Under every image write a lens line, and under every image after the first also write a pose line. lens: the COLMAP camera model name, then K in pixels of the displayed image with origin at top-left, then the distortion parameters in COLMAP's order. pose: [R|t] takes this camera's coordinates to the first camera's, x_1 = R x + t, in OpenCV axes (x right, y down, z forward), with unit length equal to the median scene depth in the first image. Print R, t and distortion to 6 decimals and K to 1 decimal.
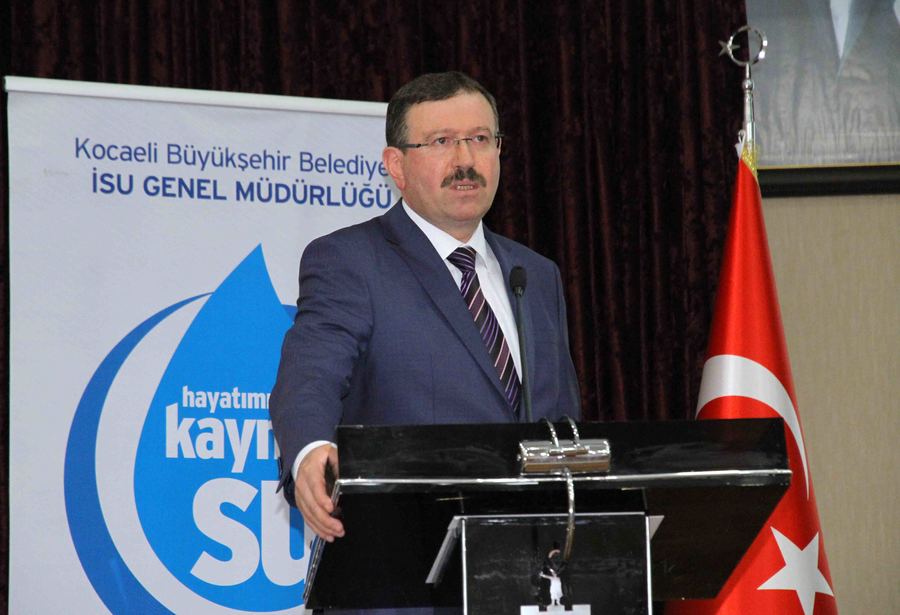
lens RADIAL K [[3238.7, 0, 458.8], [0, 3238.7, 309.0], [0, 0, 1]] dist [0.310270, 0.000000]
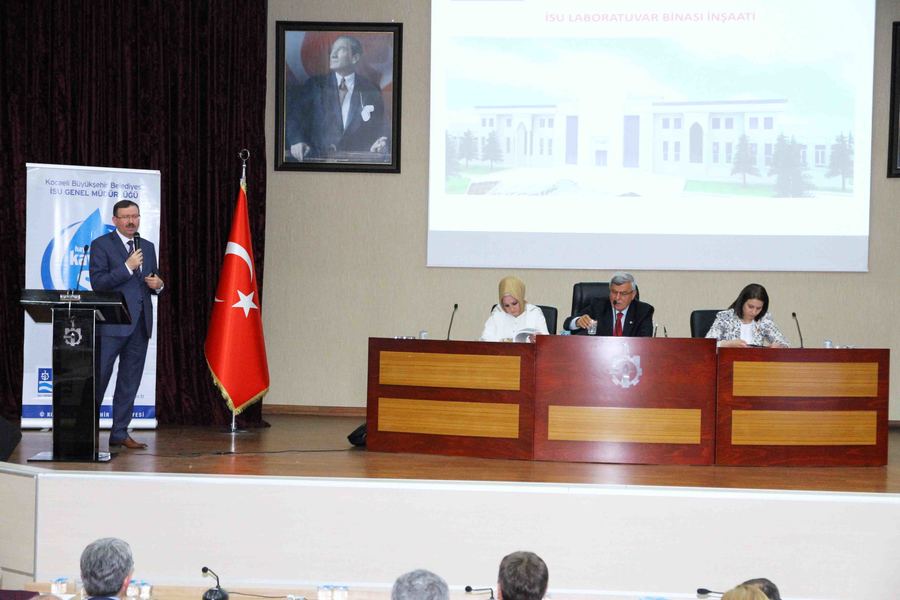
lens RADIAL K [[1752.0, 0, 475.2], [0, 1752.0, 332.3], [0, 0, 1]] dist [0.264066, 0.000000]
pose [[0.992872, 0.052059, -0.107219, 0.593883], [-0.033026, 0.984511, 0.172186, -0.244689], [0.114522, -0.167417, 0.979212, -0.969234]]
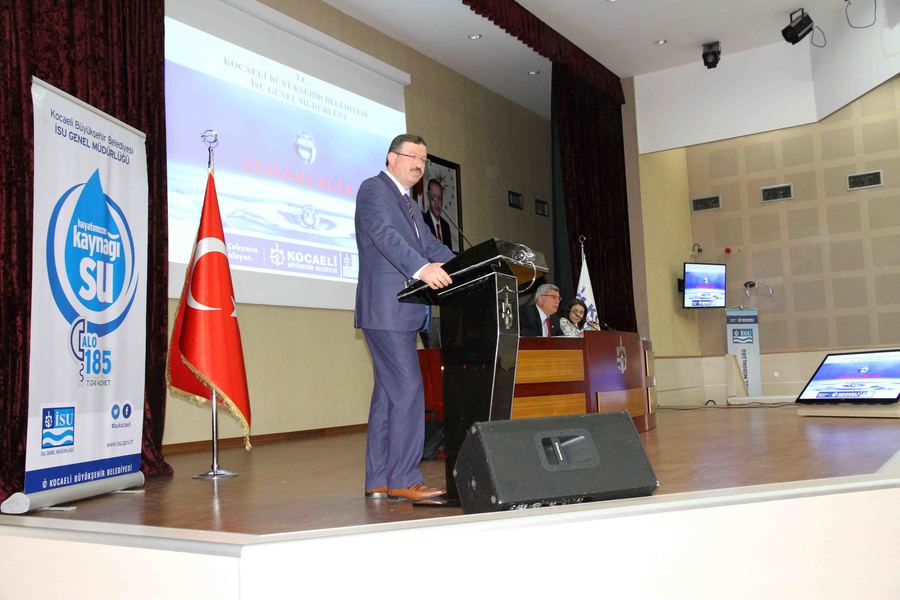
lens RADIAL K [[860.7, 0, 453.2], [0, 860.7, 307.7], [0, 0, 1]] dist [-0.006351, 0.000000]
pose [[0.549504, 0.070145, 0.832541, -0.462401], [-0.088668, 0.995738, -0.025371, 0.081545], [-0.830772, -0.059878, 0.553382, 0.389690]]
